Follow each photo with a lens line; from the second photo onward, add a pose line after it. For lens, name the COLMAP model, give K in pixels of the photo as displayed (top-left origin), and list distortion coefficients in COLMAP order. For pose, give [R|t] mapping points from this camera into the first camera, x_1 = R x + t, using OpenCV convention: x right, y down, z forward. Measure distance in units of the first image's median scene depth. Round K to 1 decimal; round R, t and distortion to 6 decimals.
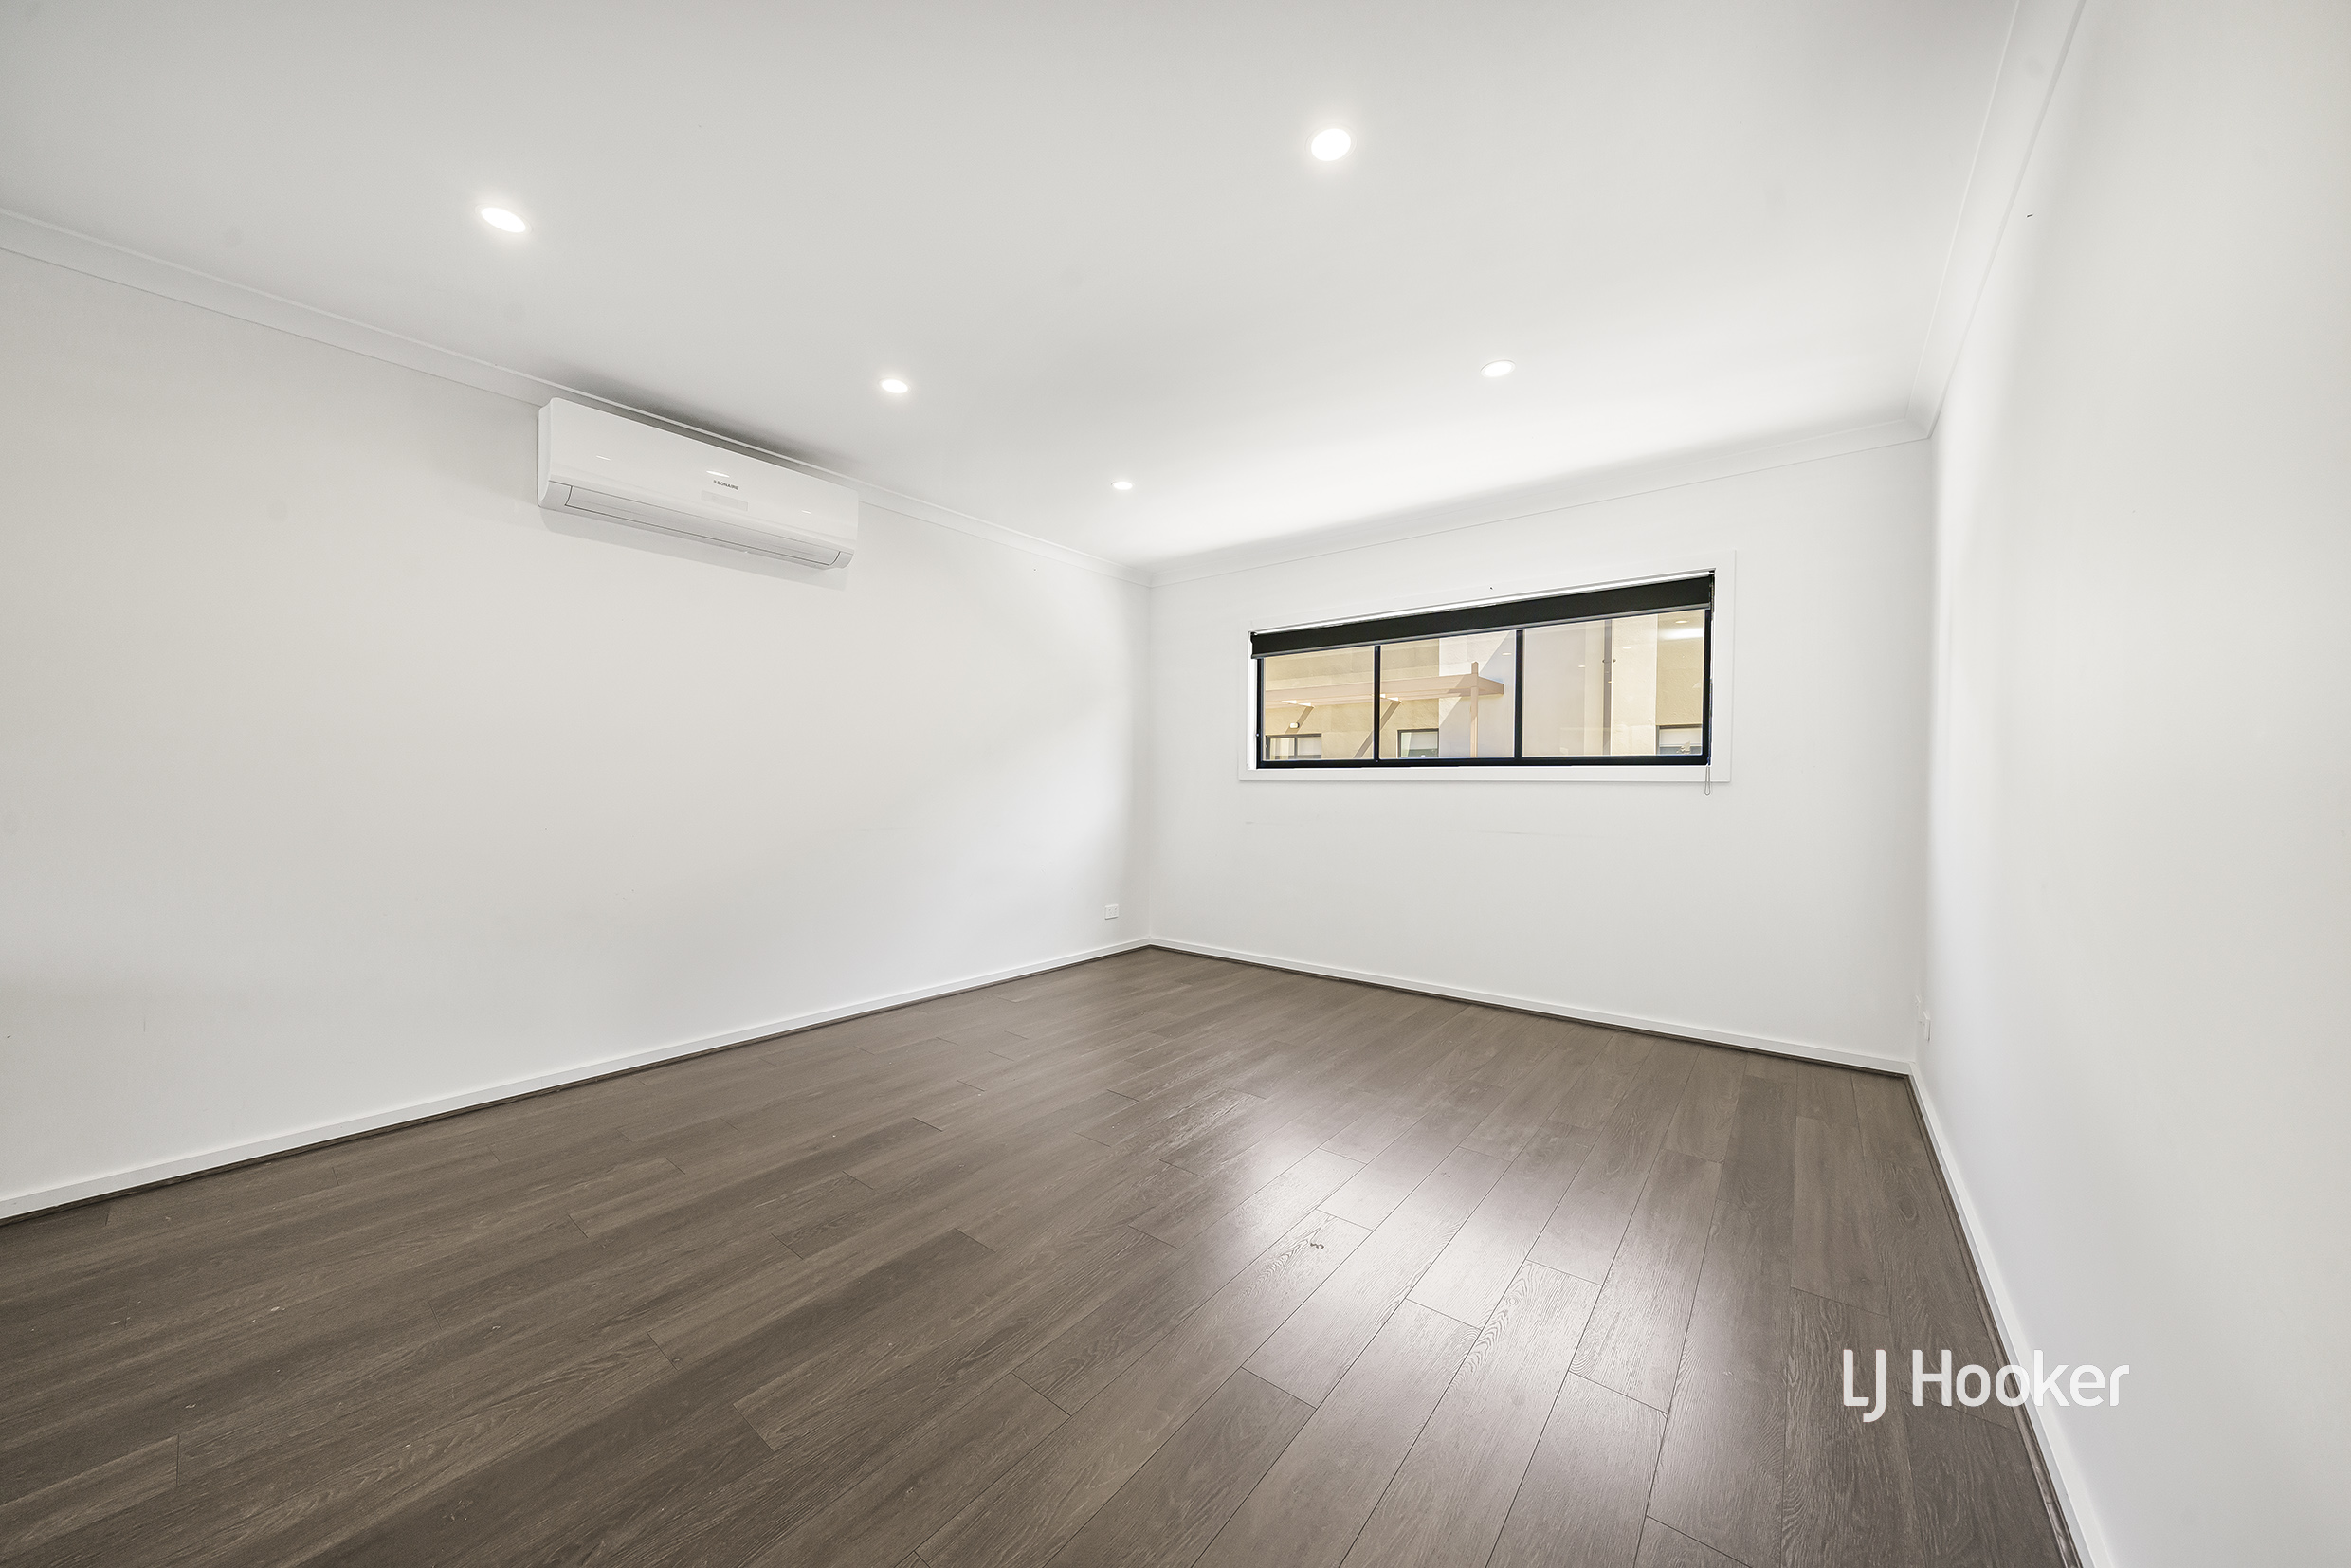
lens RADIAL K [[803.3, 0, 1171.7], [0, 803.3, 801.4], [0, 0, 1]] dist [0.000281, -0.000043]
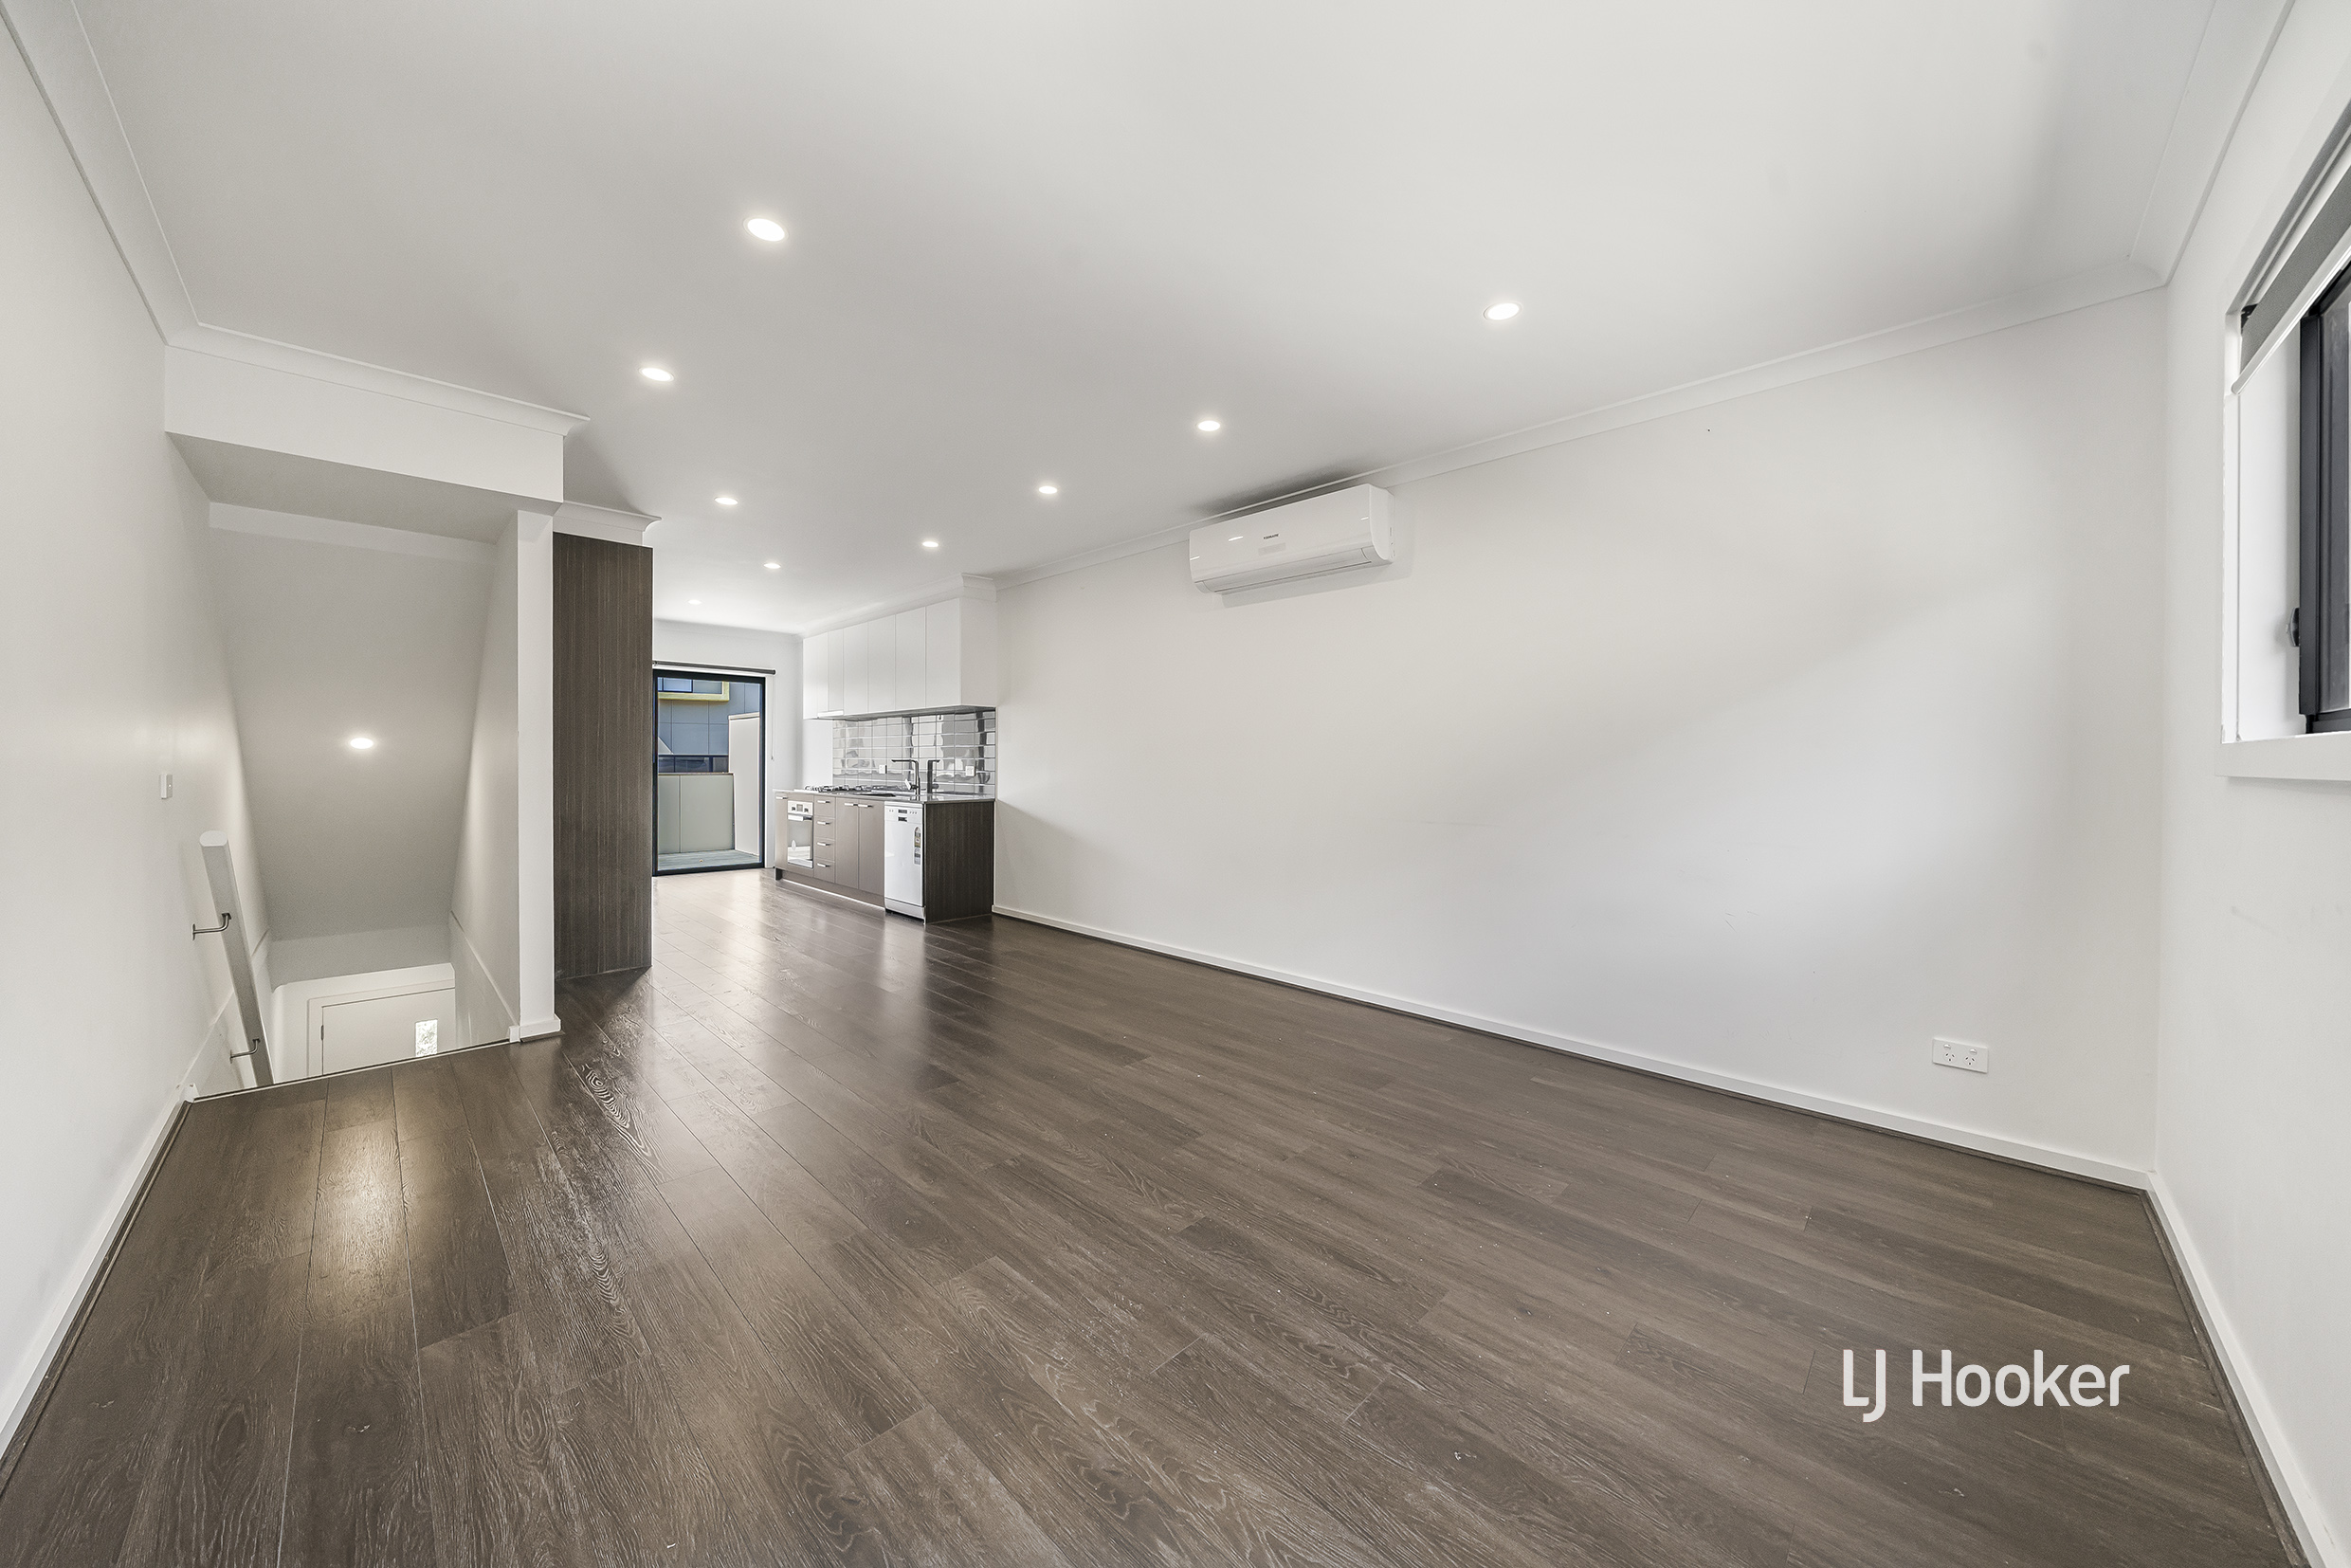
lens RADIAL K [[801.3, 0, 1130.5], [0, 801.3, 767.8], [0, 0, 1]] dist [-0.000056, -0.000041]
pose [[-0.137619, 0.002468, -0.990482, 0.761551], [-0.020750, 0.999770, 0.005374, -0.032942], [0.990268, 0.021292, -0.137536, 1.007341]]
